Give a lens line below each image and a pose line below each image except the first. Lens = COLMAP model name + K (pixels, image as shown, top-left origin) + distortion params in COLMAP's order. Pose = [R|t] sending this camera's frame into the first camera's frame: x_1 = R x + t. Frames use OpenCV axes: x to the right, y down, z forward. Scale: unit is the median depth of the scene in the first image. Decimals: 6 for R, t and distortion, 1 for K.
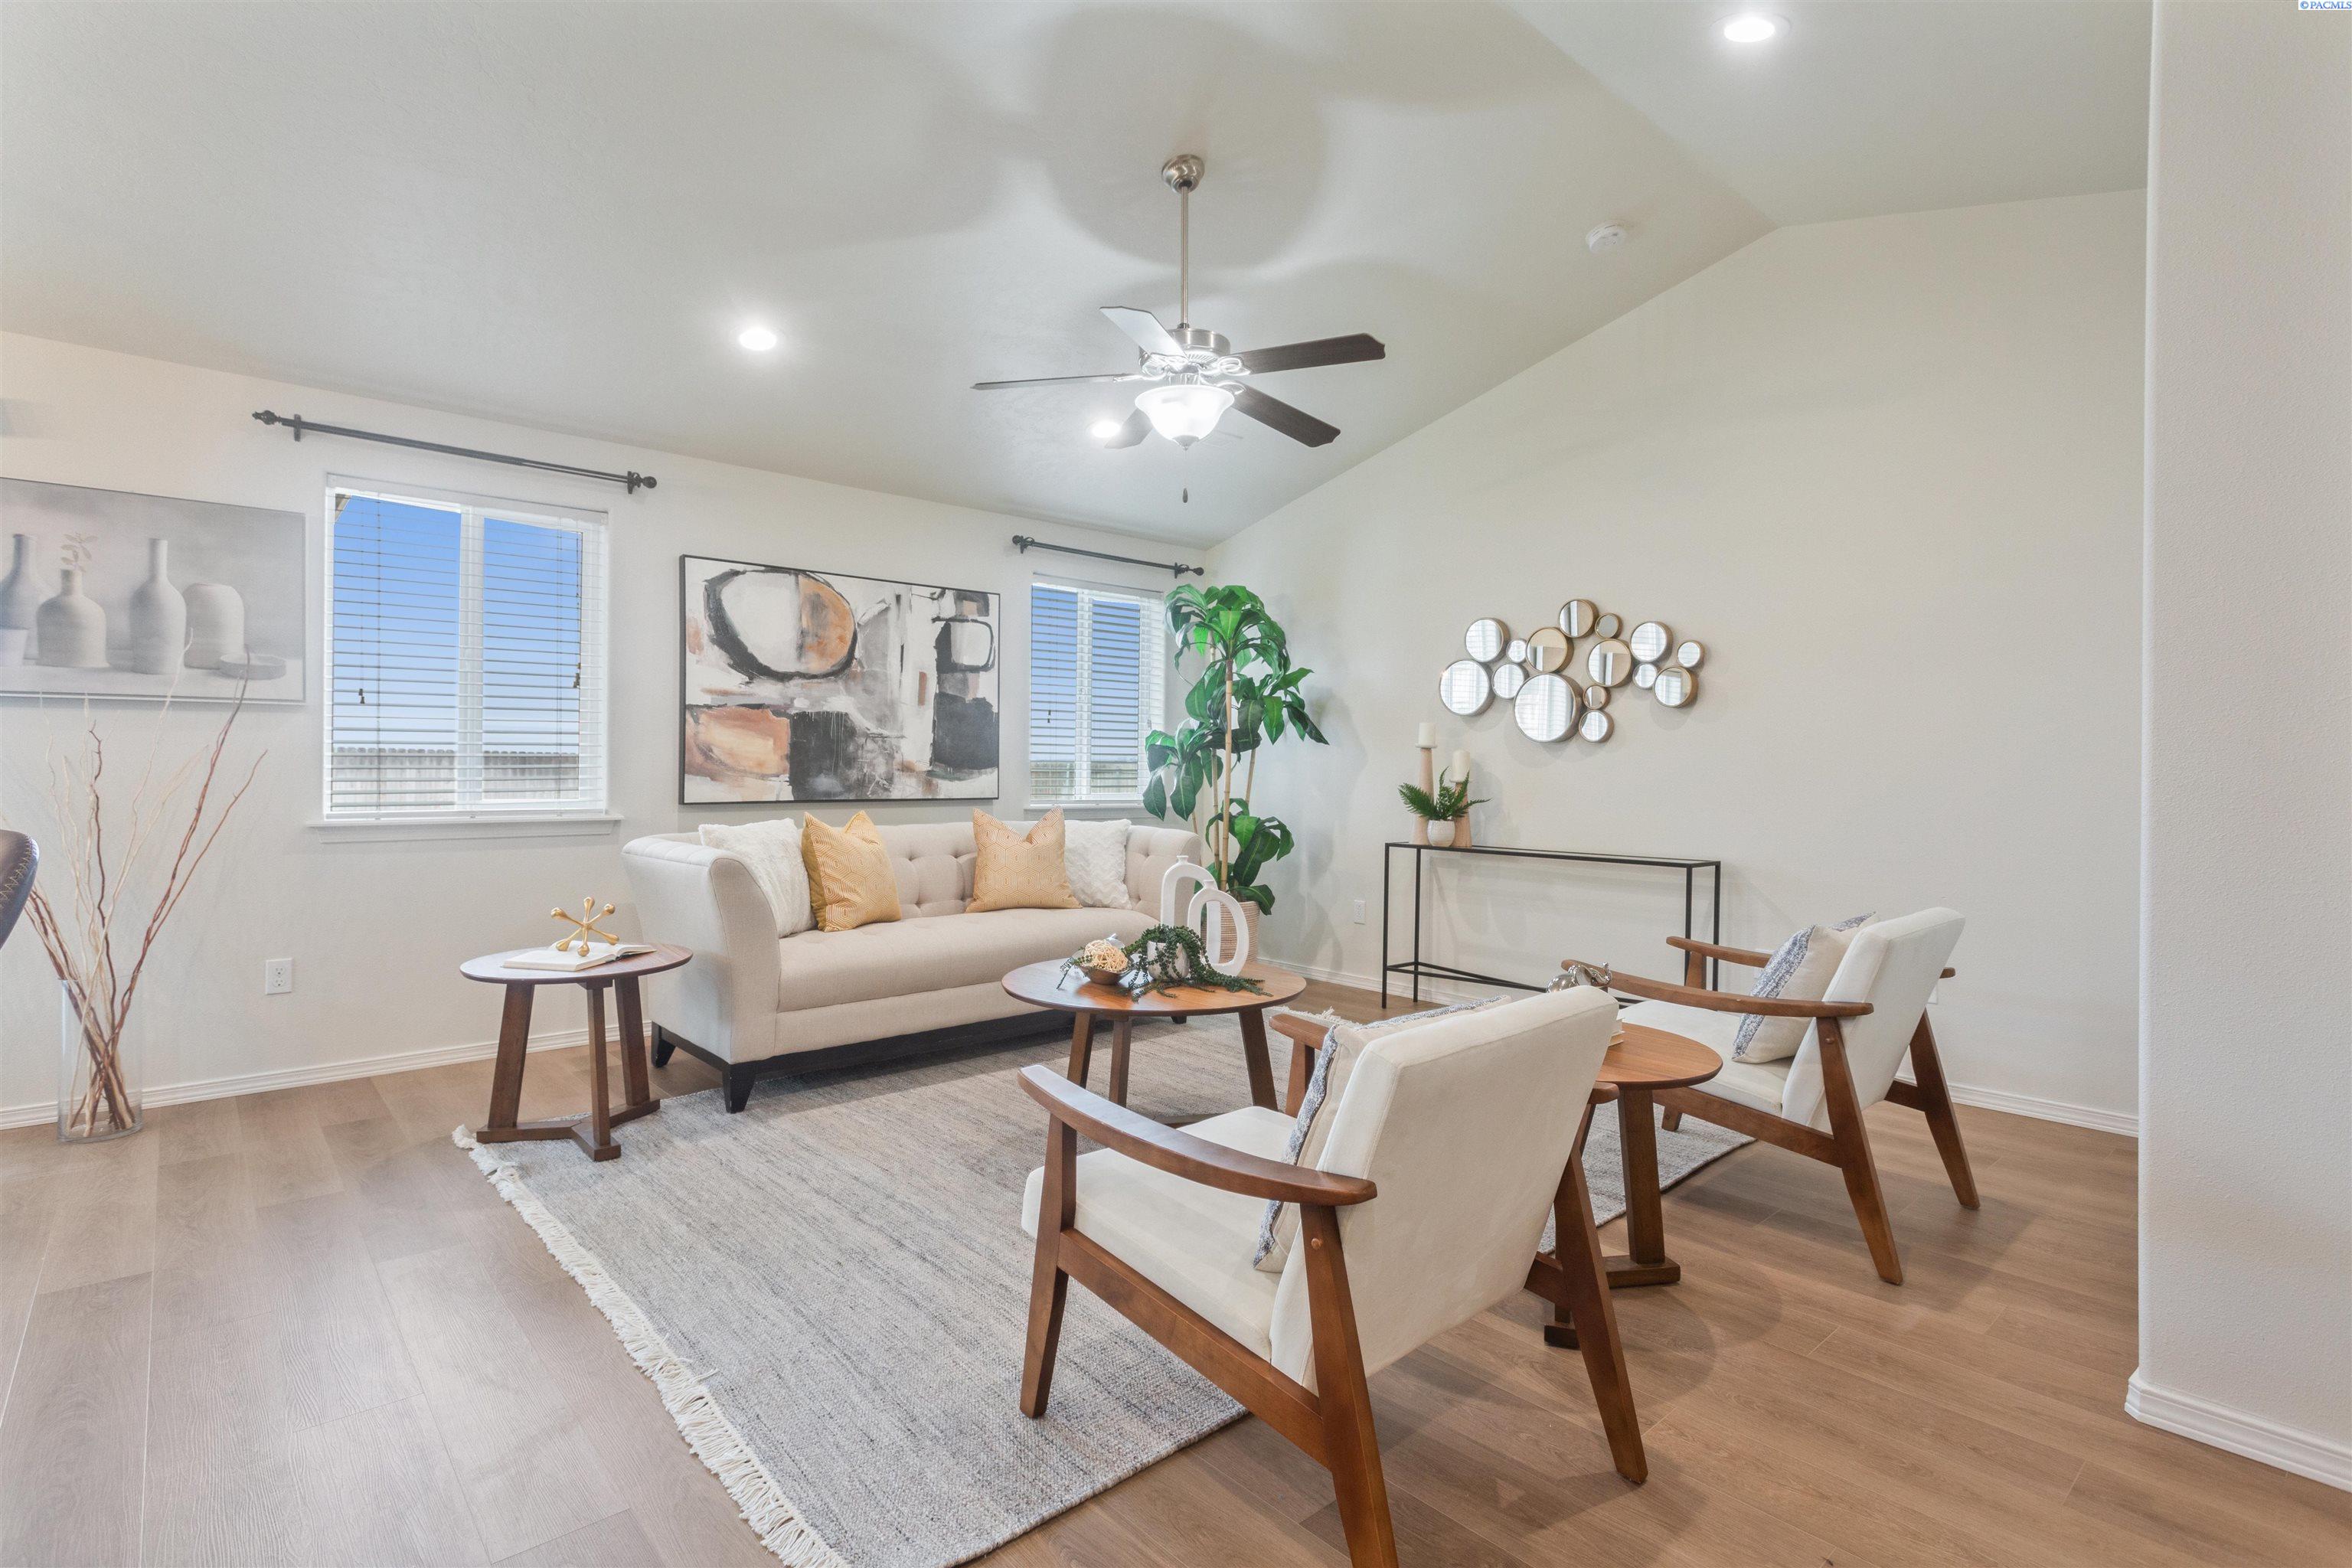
lens RADIAL K [[1125.6, 0, 1178.2], [0, 1125.6, 772.1], [0, 0, 1]] dist [0.004082, 0.001805]
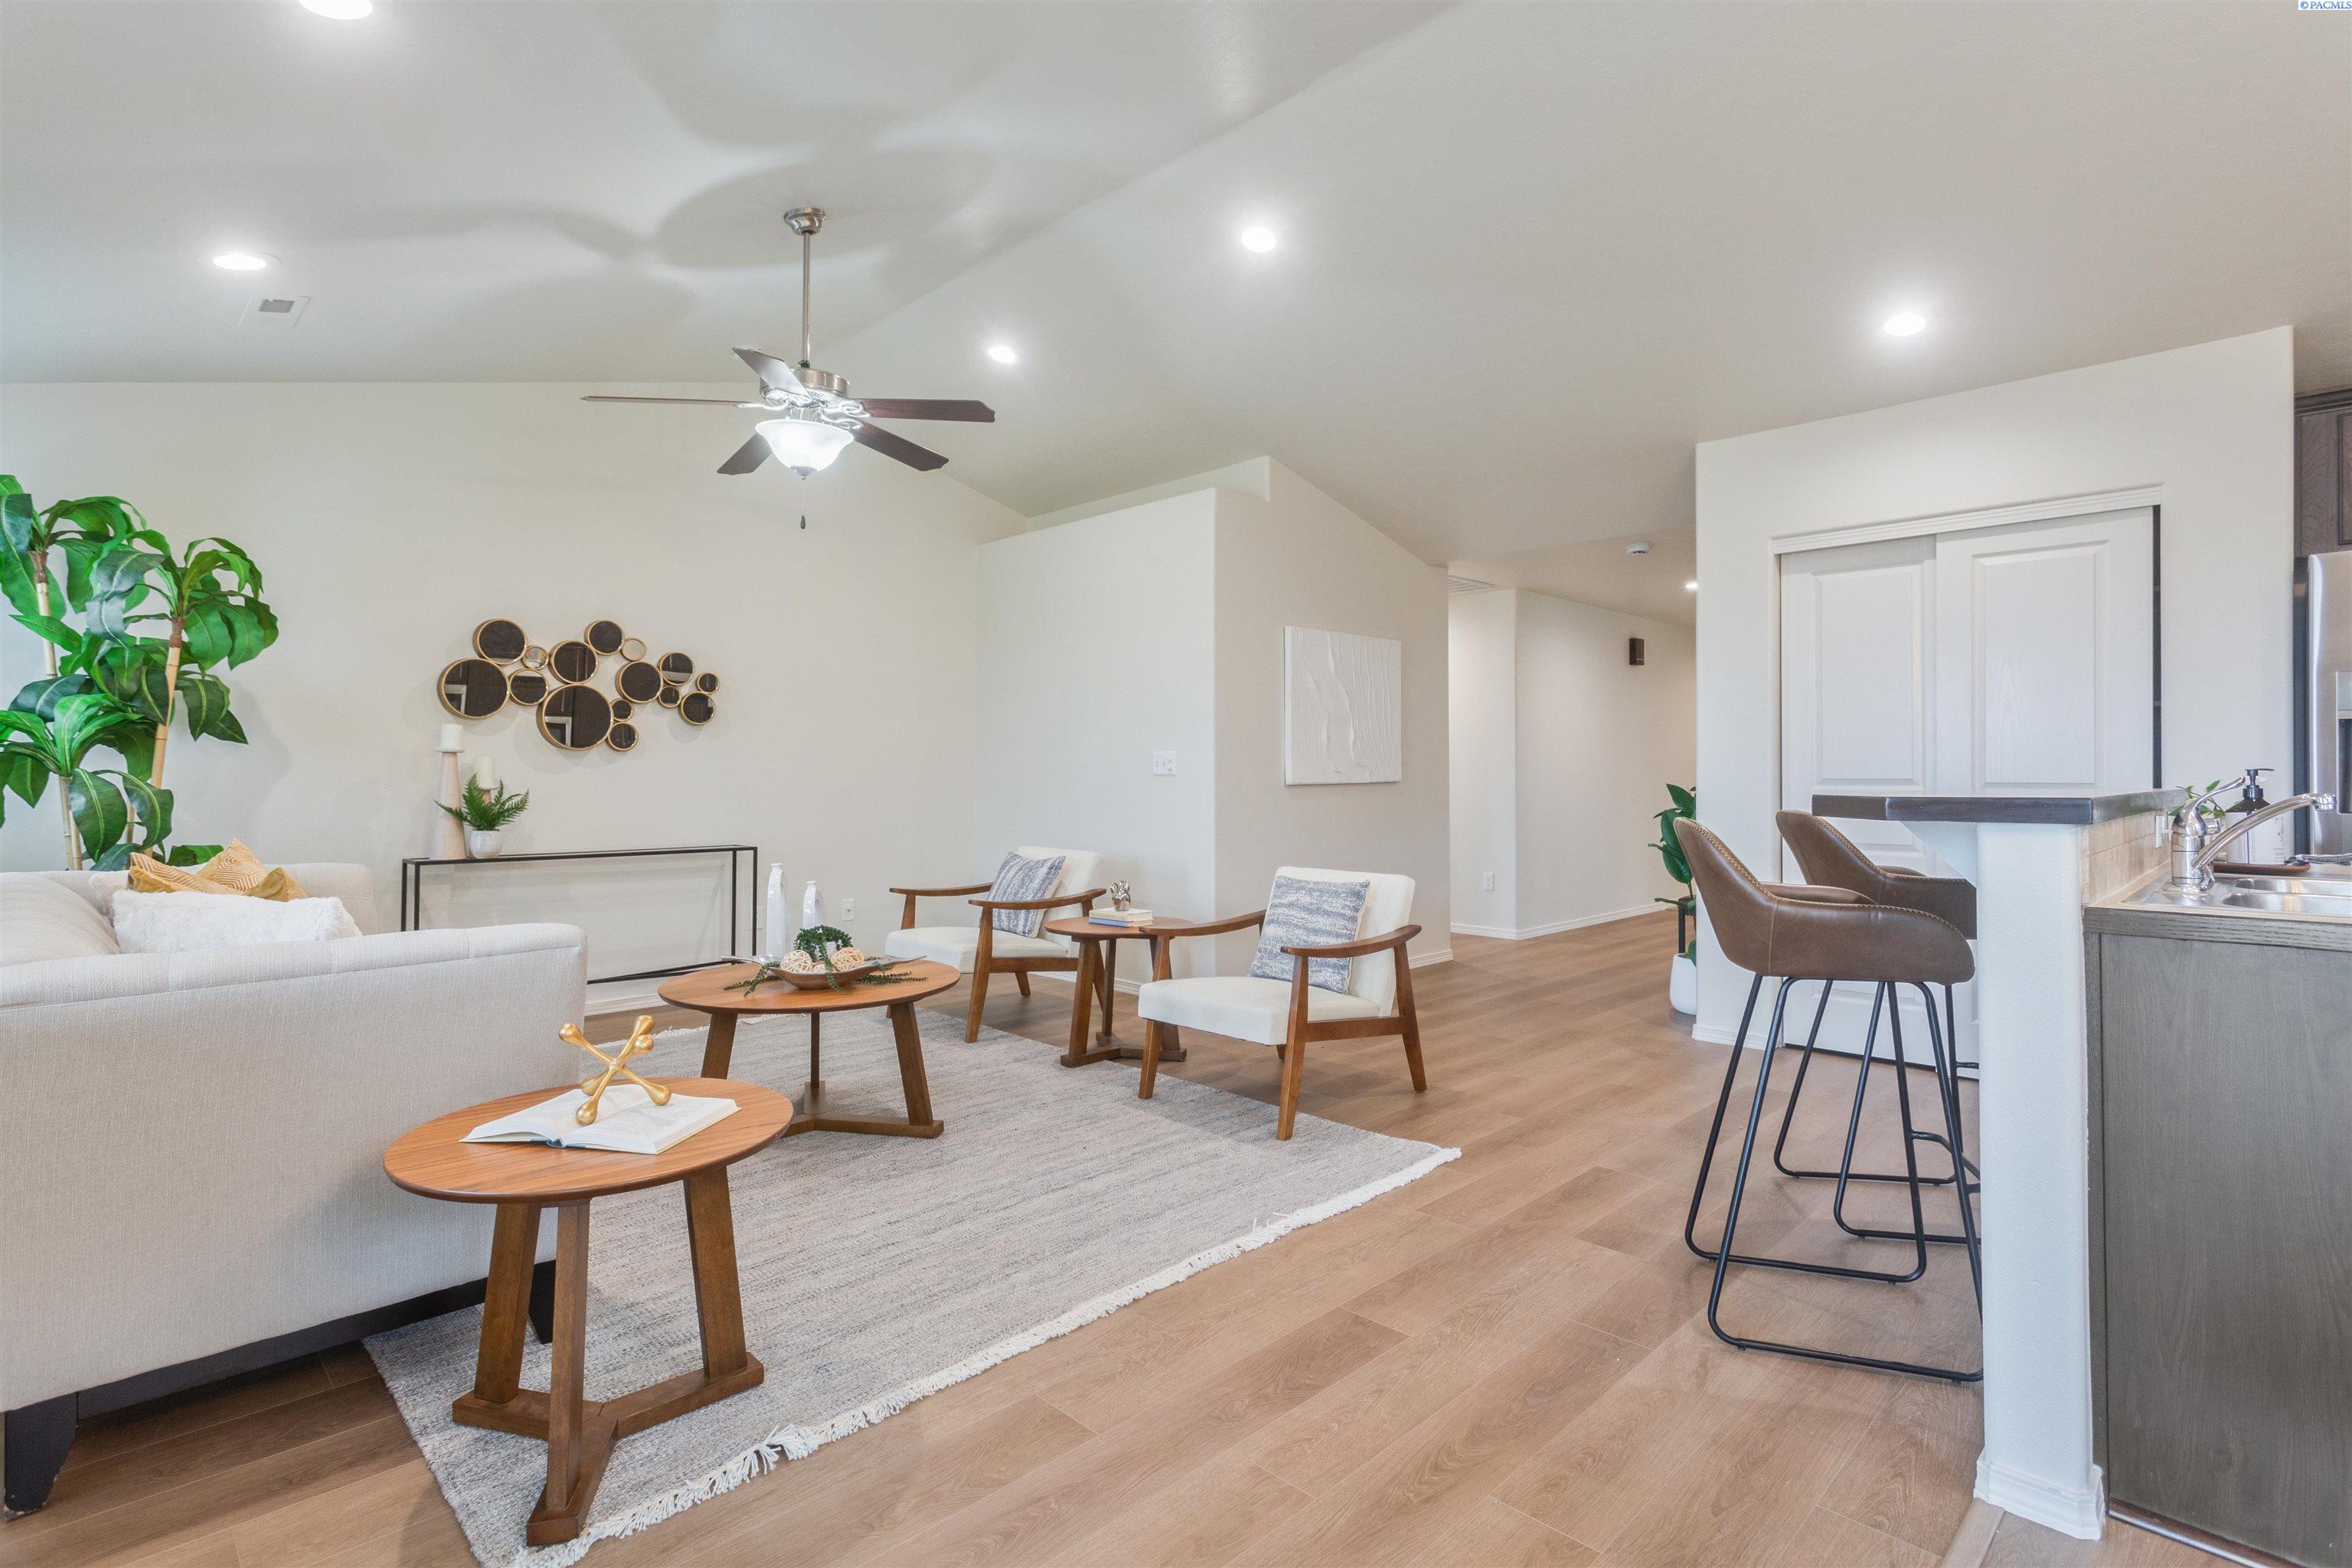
lens RADIAL K [[1125.6, 0, 1156.5], [0, 1125.6, 774.3], [0, 0, 1]] dist [0.004082, 0.001805]
pose [[-0.049417, -0.007107, 0.998753, -0.784976], [-0.000932, 0.999975, 0.007069, -0.011270], [-0.998778, -0.000582, -0.049423, 0.530137]]
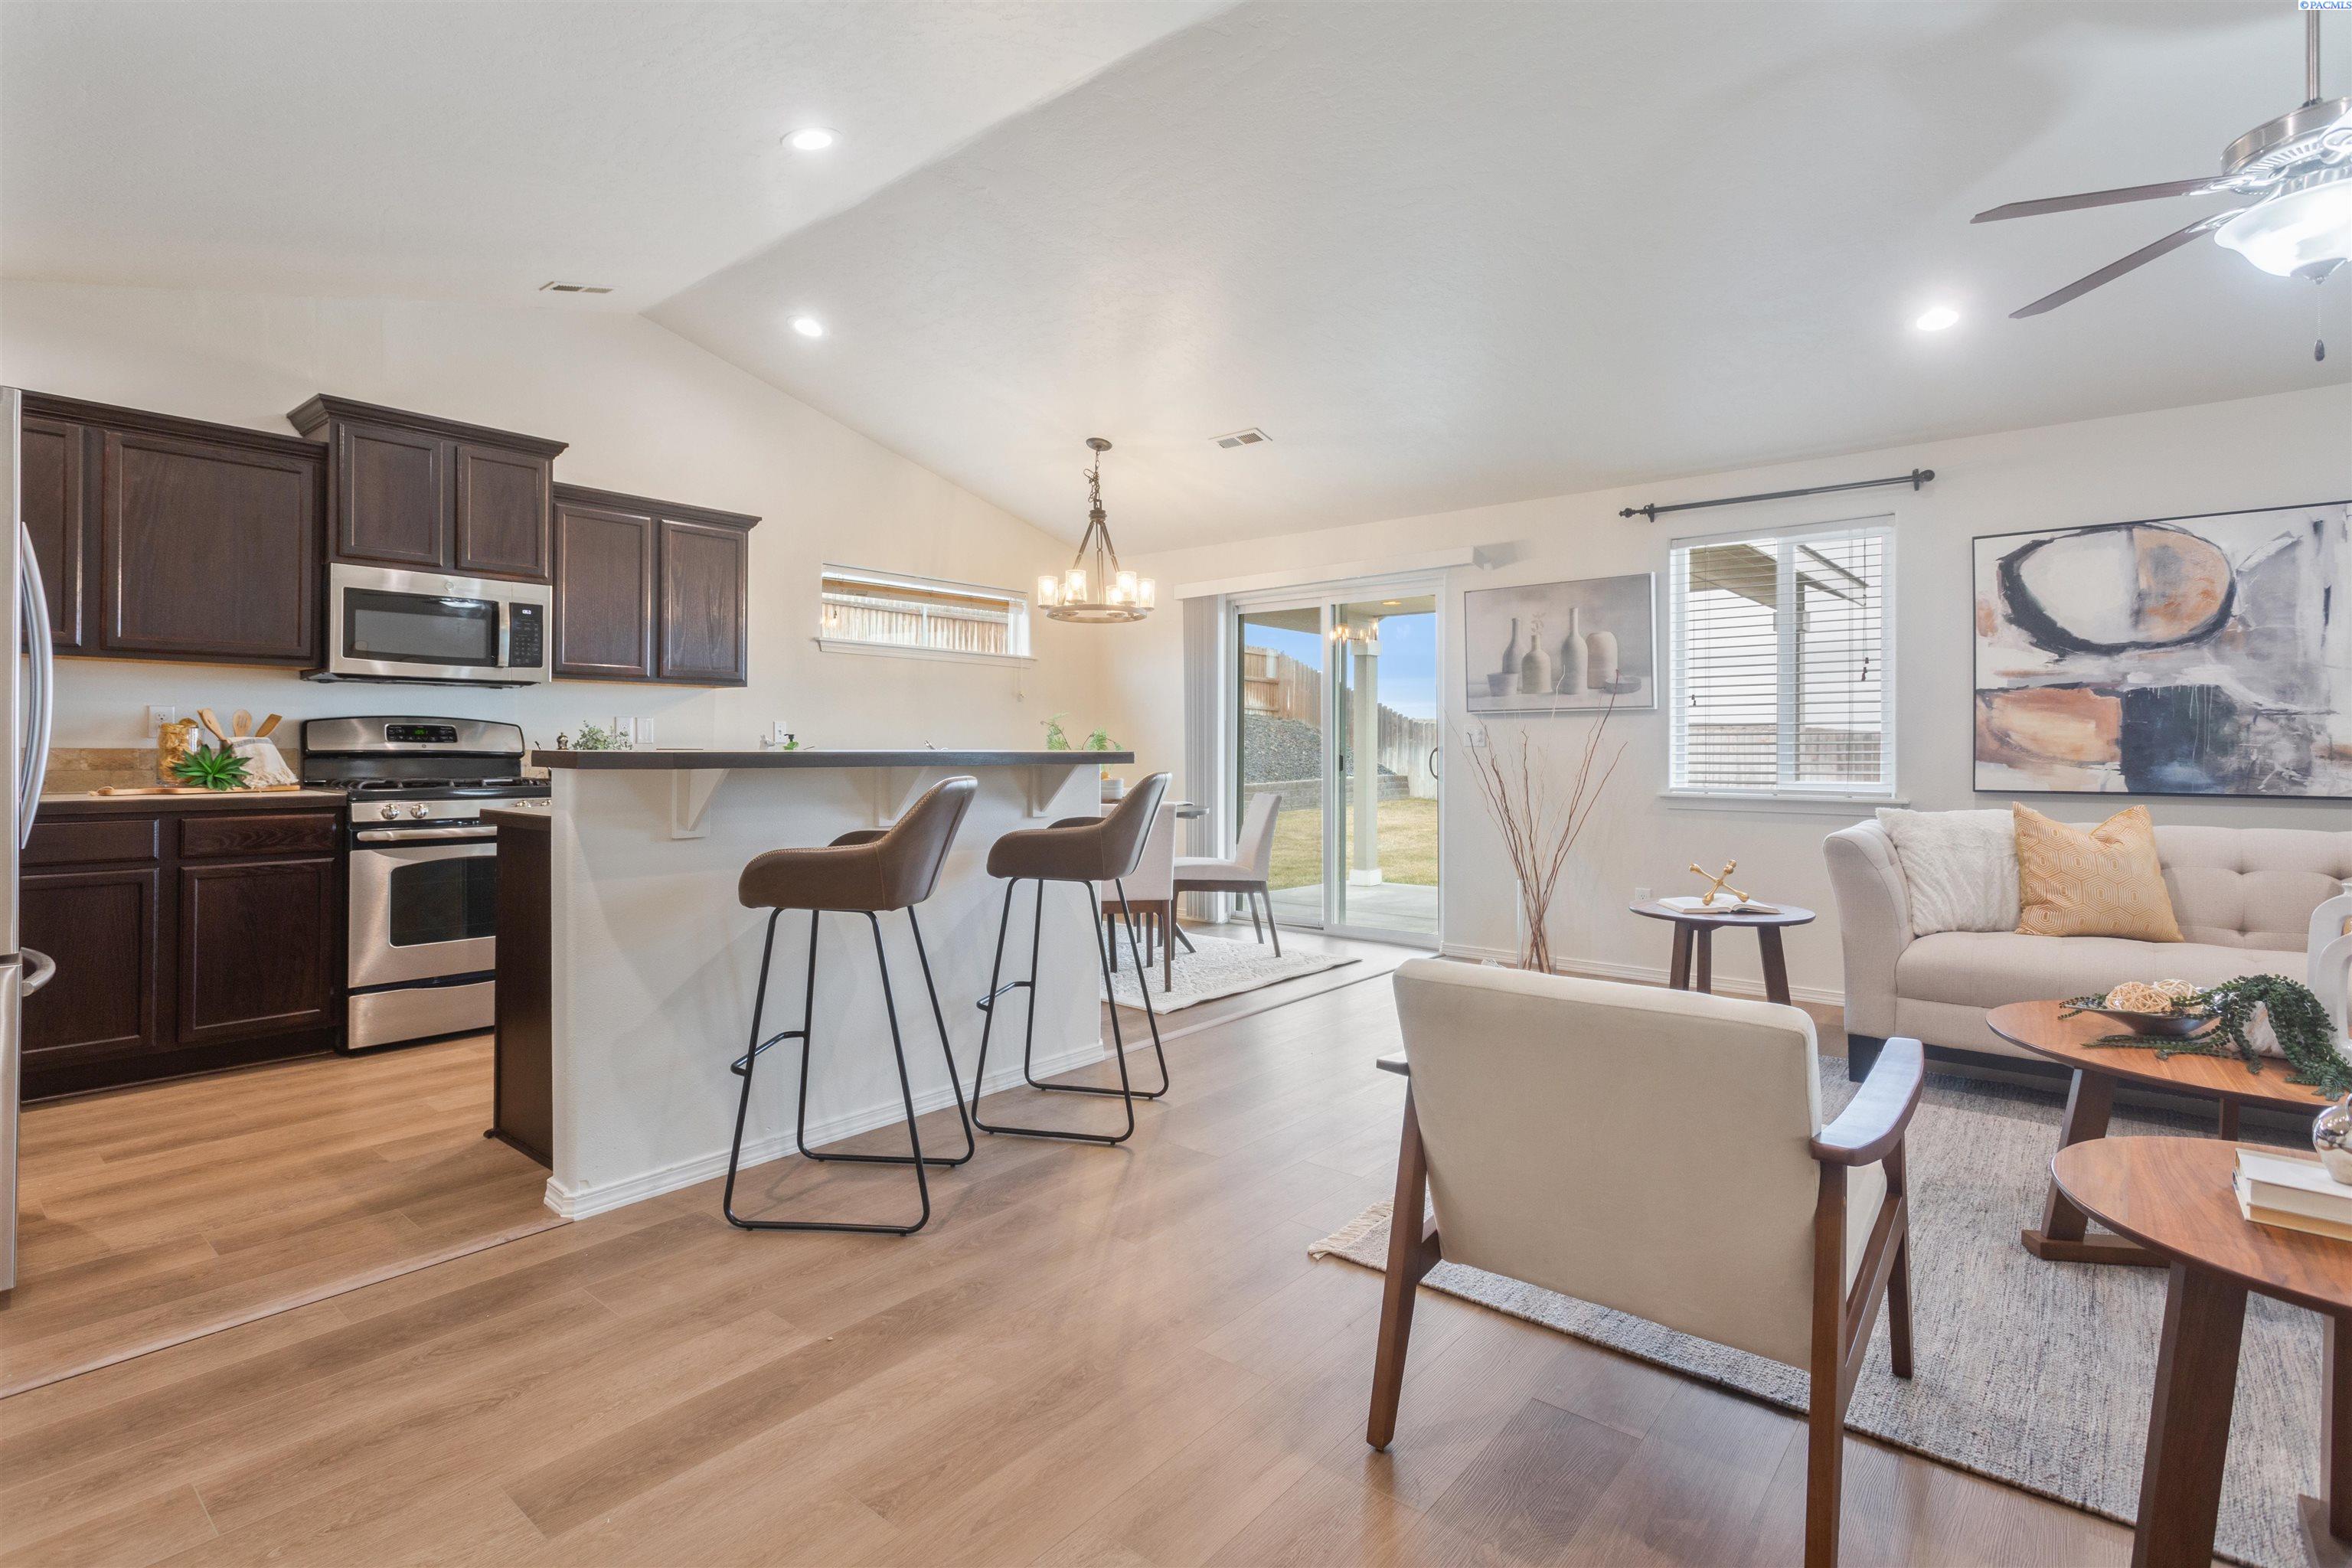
lens RADIAL K [[1125.6, 0, 1166.0], [0, 1125.6, 743.6], [0, 0, 1]] dist [0.004082, 0.001805]
pose [[0.147934, -0.009894, -0.988948, 0.419992], [-0.006321, 0.999920, -0.010949, 0.002255], [0.988977, 0.007871, 0.147860, 0.155672]]
